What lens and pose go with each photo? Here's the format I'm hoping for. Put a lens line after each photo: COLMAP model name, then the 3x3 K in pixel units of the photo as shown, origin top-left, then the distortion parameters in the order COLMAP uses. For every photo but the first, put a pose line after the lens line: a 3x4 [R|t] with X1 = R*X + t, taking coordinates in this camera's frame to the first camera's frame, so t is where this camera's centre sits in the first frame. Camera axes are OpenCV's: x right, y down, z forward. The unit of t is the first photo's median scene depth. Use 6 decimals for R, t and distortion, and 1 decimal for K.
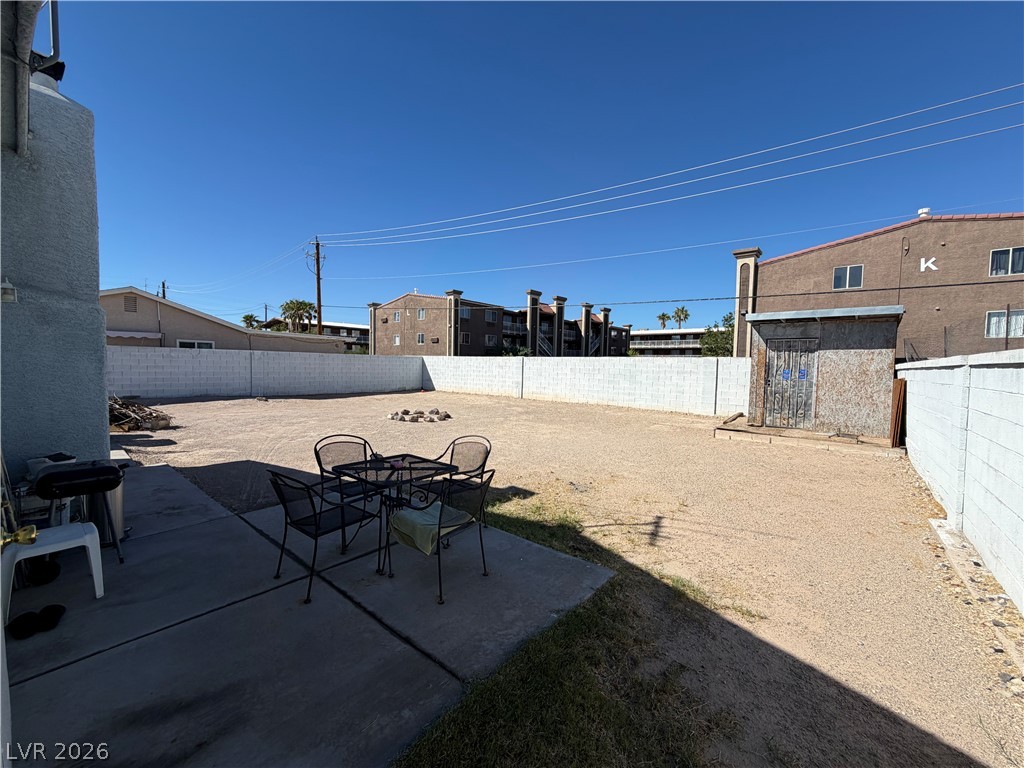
lens RADIAL K [[409.8, 0, 516.4], [0, 409.8, 389.3], [0, 0, 1]] dist [-0.000123, 0.000949]
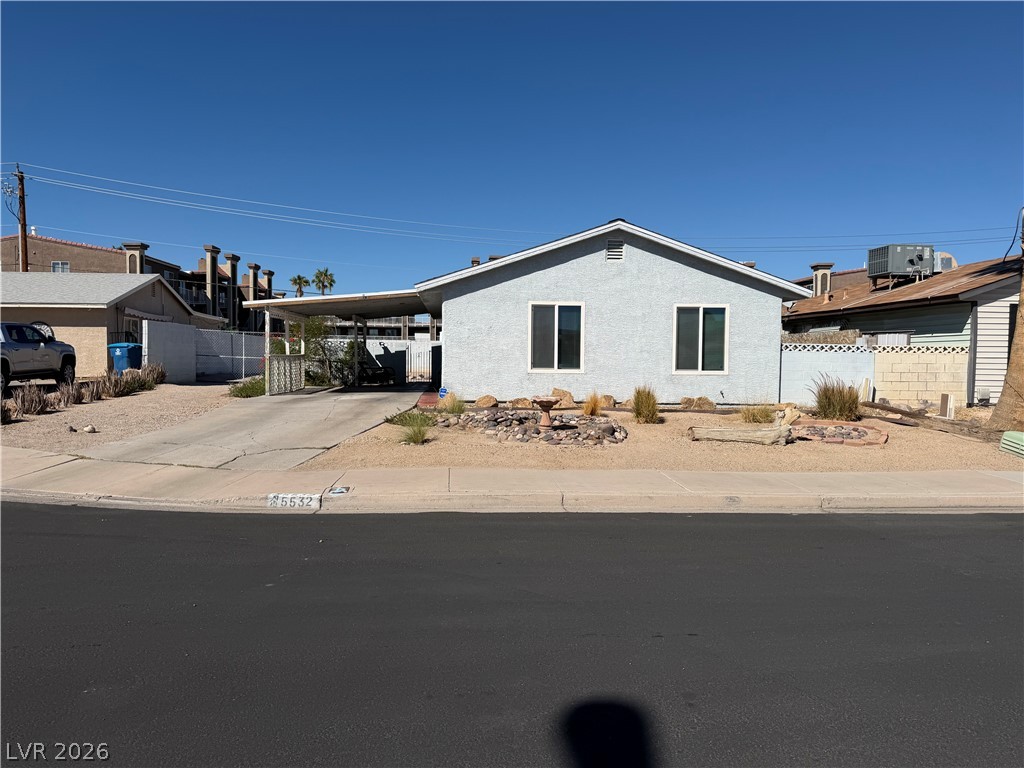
lens RADIAL K [[727.6, 0, 515.8], [0, 727.6, 383.4], [0, 0, 1]] dist [0.066249, -0.078641]
pose [[0.701946, -0.042617, 0.710954, -0.526615], [0.049944, 0.998696, 0.010554, 0.020417], [-0.710476, 0.028099, 0.703160, -0.319943]]
